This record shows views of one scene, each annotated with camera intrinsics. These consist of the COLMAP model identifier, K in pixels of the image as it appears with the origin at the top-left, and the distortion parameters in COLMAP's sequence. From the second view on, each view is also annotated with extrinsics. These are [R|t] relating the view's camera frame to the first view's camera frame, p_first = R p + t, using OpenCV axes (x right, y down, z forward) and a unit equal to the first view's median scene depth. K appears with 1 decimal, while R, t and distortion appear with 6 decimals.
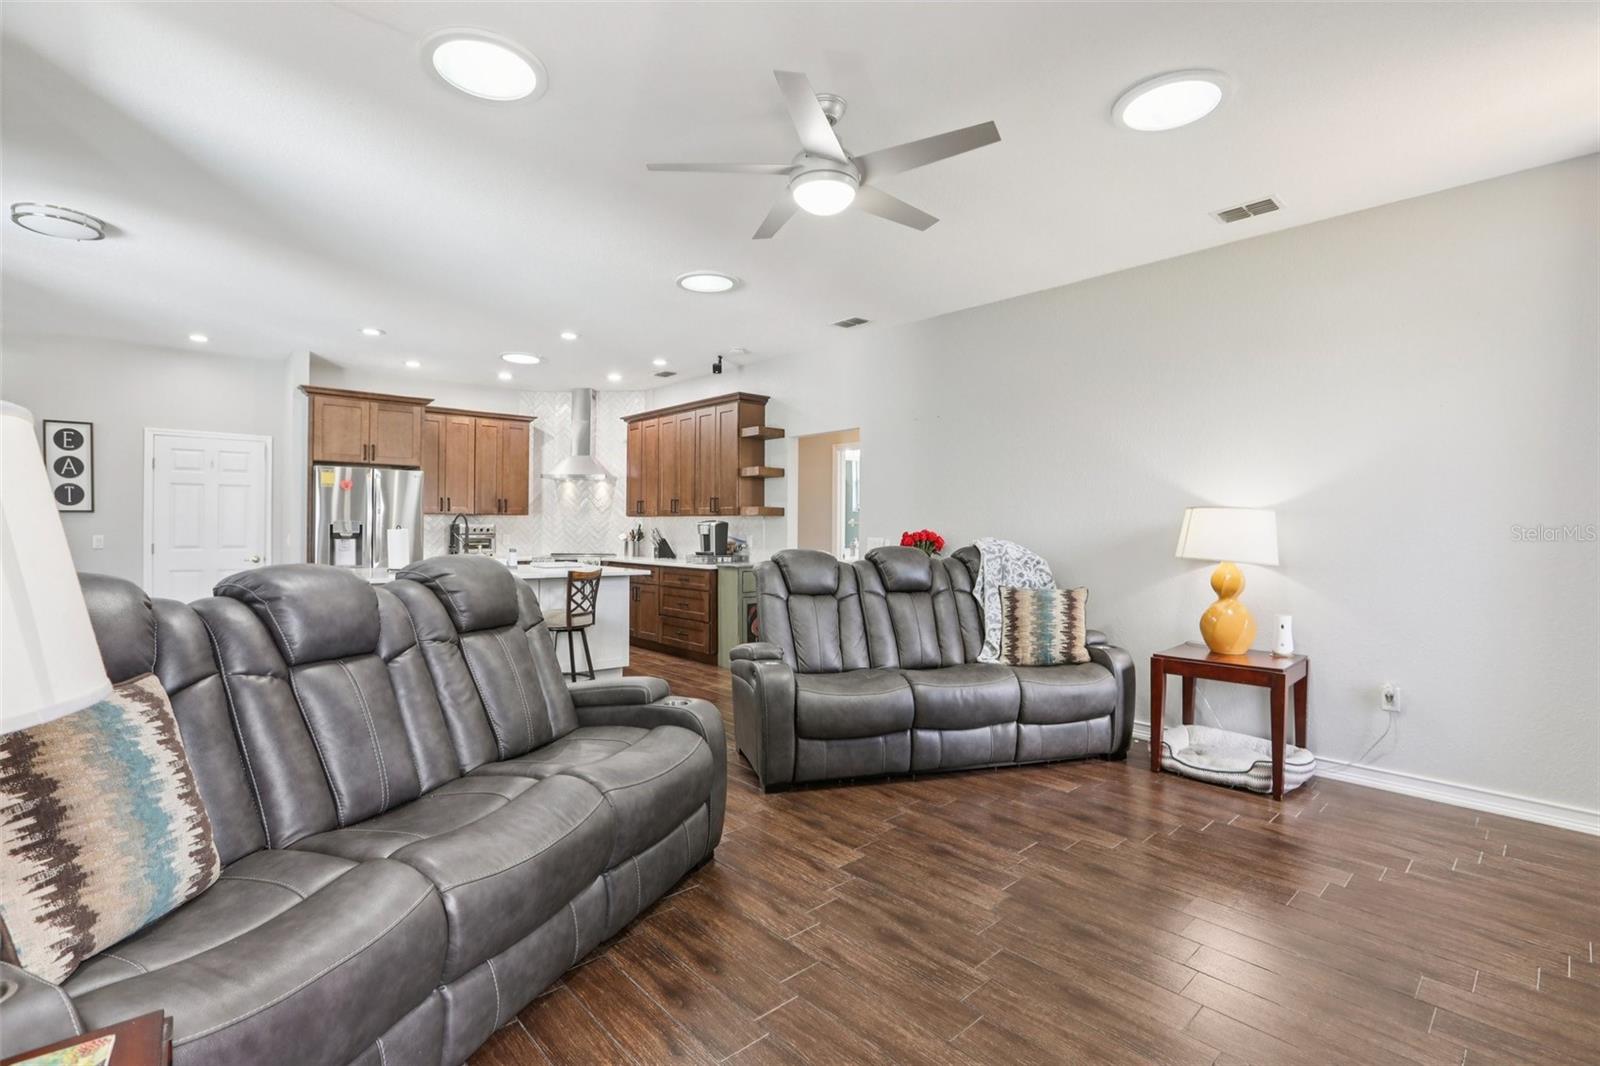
lens RADIAL K [[741.9, 0, 803.6], [0, 741.9, 524.5], [0, 0, 1]] dist [-0.052803, 0.018767]
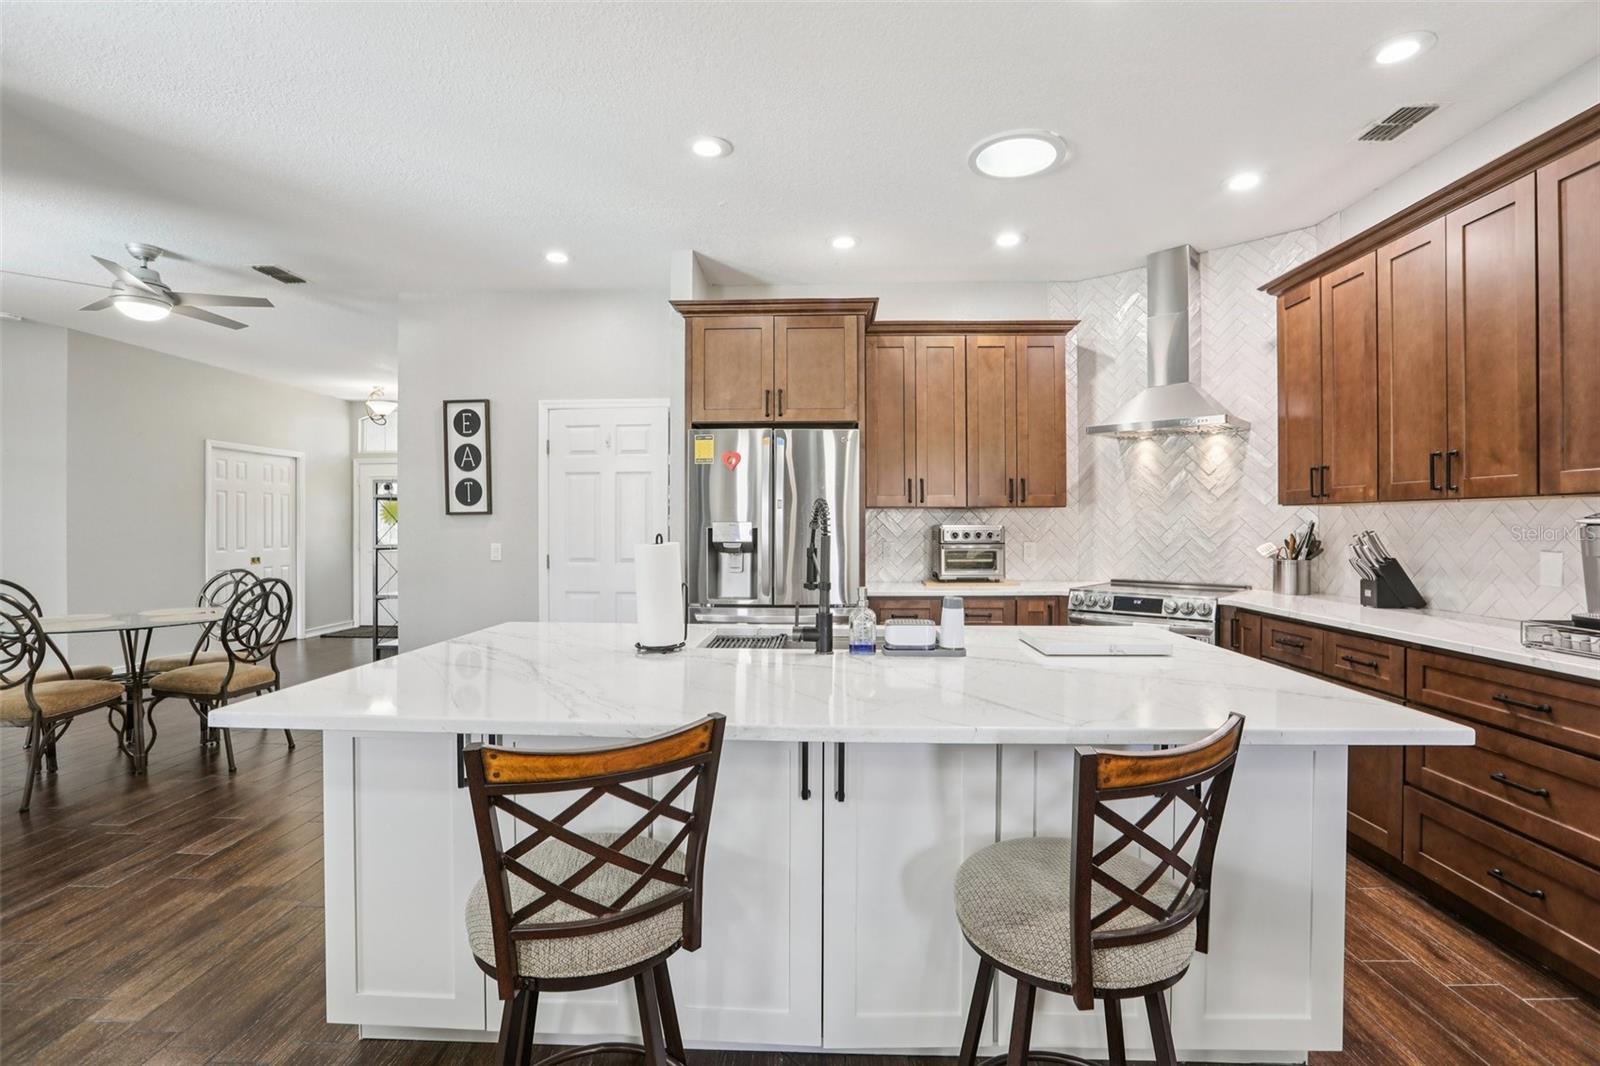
lens RADIAL K [[741.9, 0, 798.8], [0, 741.9, 522.8], [0, 0, 1]] dist [-0.052803, 0.018767]
pose [[0.714047, -0.008146, -0.700051, -0.159126], [0.009226, 0.999955, -0.002225, -0.002224], [0.700037, -0.004869, 0.714090, 0.554839]]
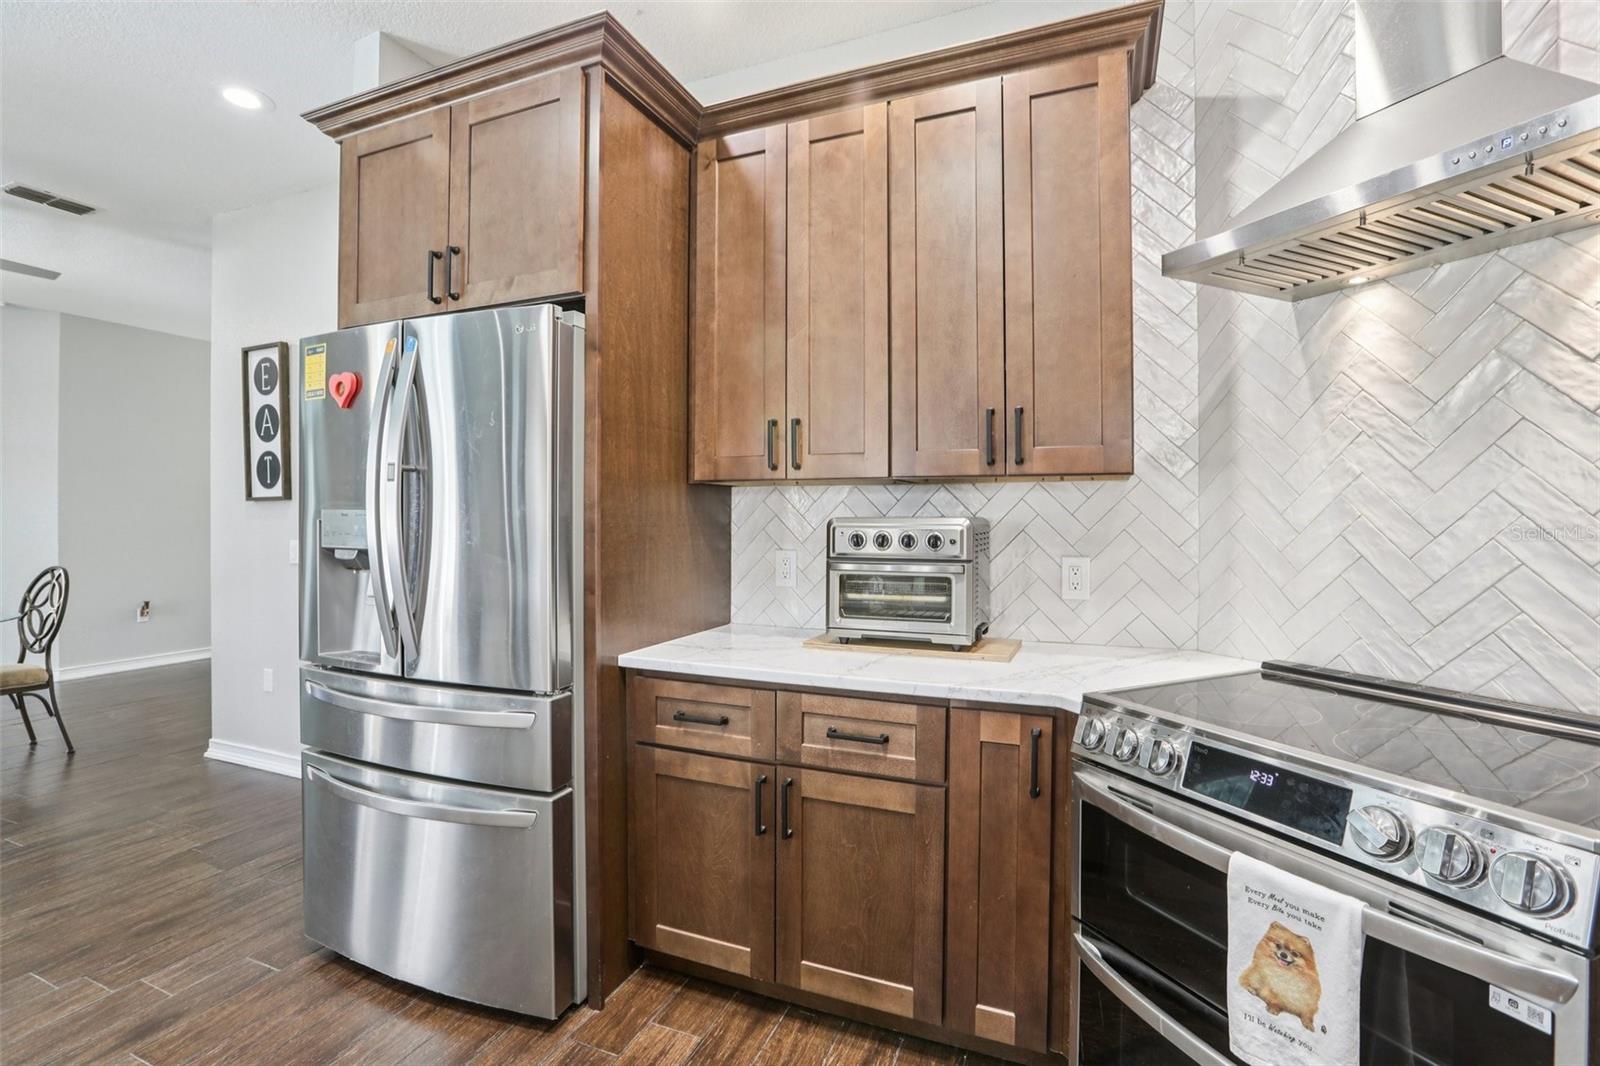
lens RADIAL K [[741.9, 0, 787.8], [0, 741.9, 513.8], [0, 0, 1]] dist [-0.052803, 0.018767]
pose [[0.412198, -0.007574, -0.911063, -0.253430], [0.003999, 0.999971, -0.006504, -0.000399], [0.911086, -0.000963, 0.412216, 0.940762]]
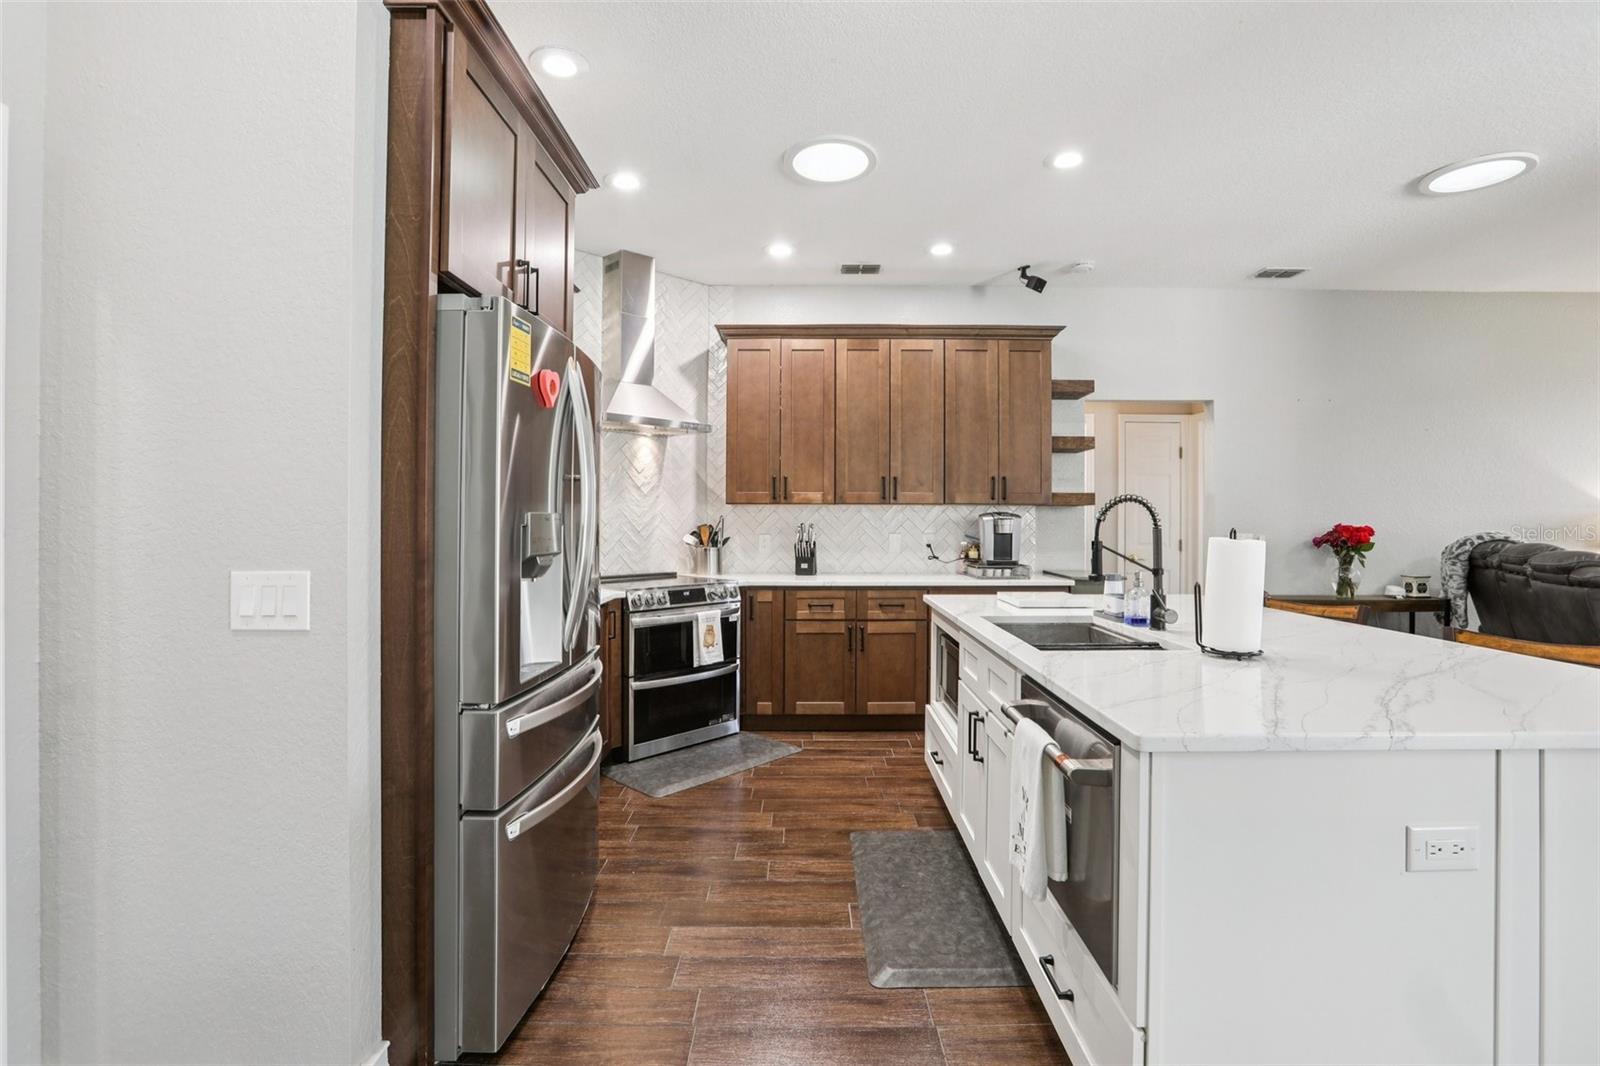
lens RADIAL K [[741.9, 0, 798.8], [0, 741.9, 521.6], [0, 0, 1]] dist [-0.052803, 0.018767]
pose [[0.679258, -0.008237, 0.733853, -0.698009], [-0.000212, 0.999935, 0.011420, -0.004154], [-0.733899, -0.007912, 0.679212, 0.664157]]
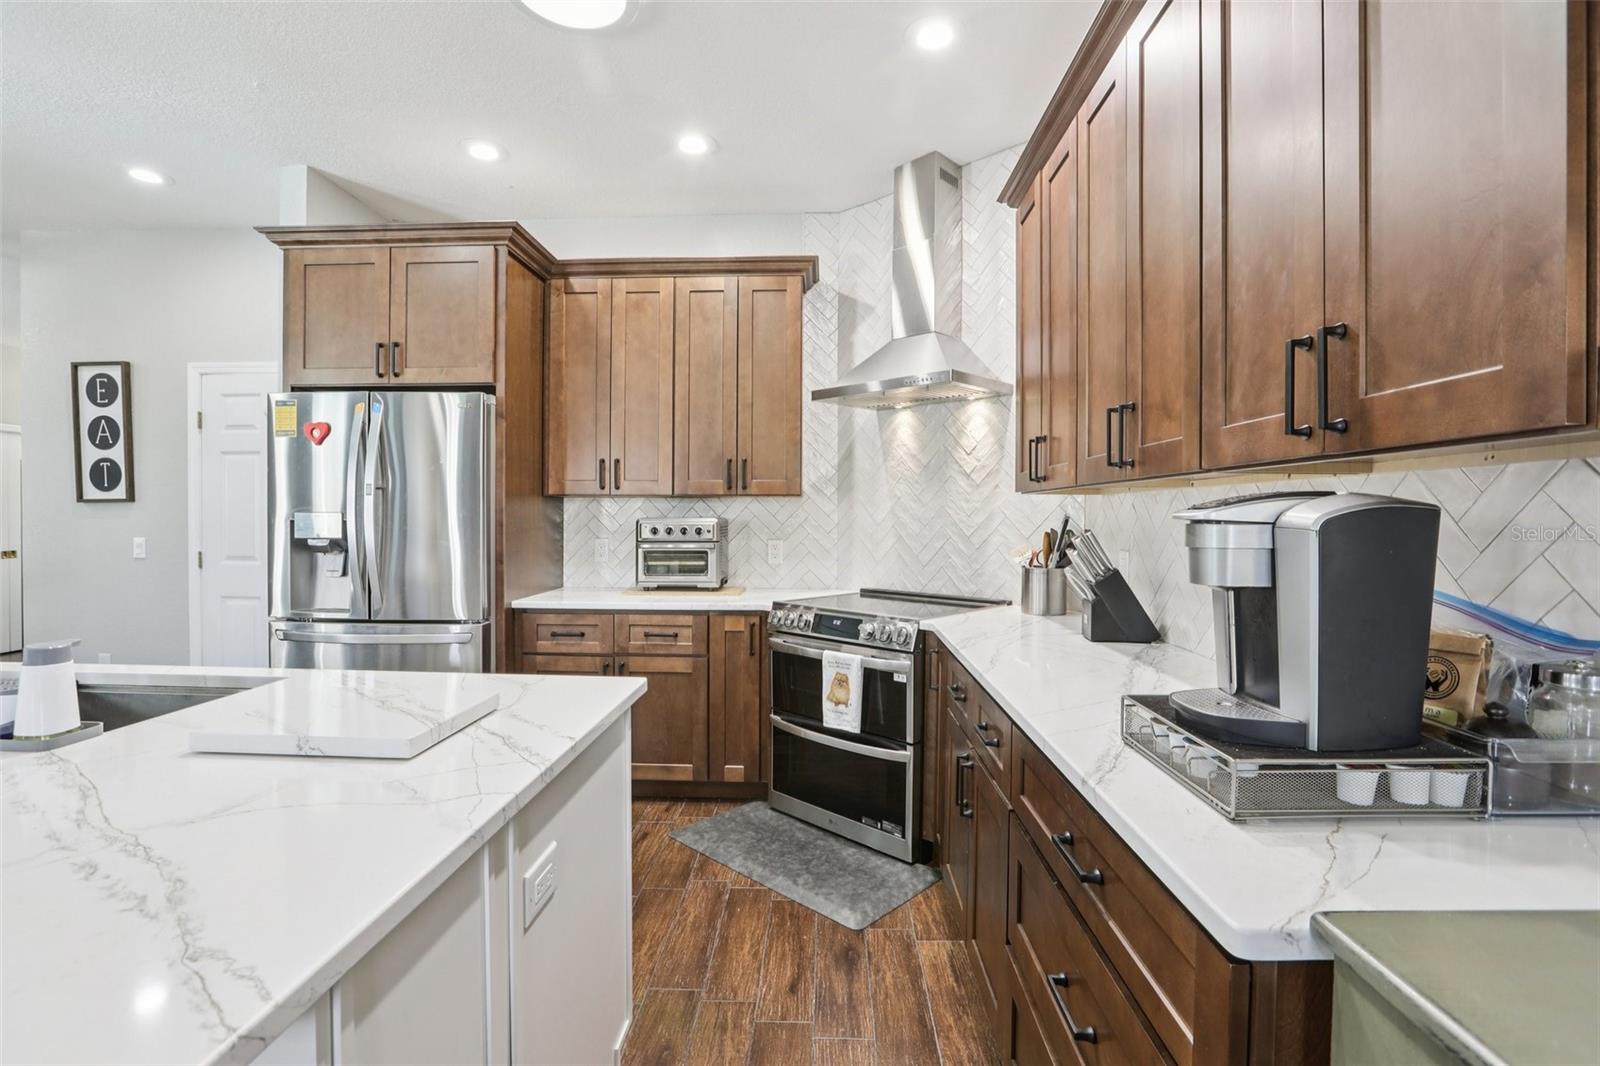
lens RADIAL K [[741.9, 0, 805.8], [0, 741.9, 525.2], [0, 0, 1]] dist [-0.052803, 0.018767]
pose [[0.717386, 0.005139, -0.696657, -0.090595], [0.003163, 0.999938, 0.010633, -0.000644], [0.696668, -0.009832, 0.717326, 0.802657]]
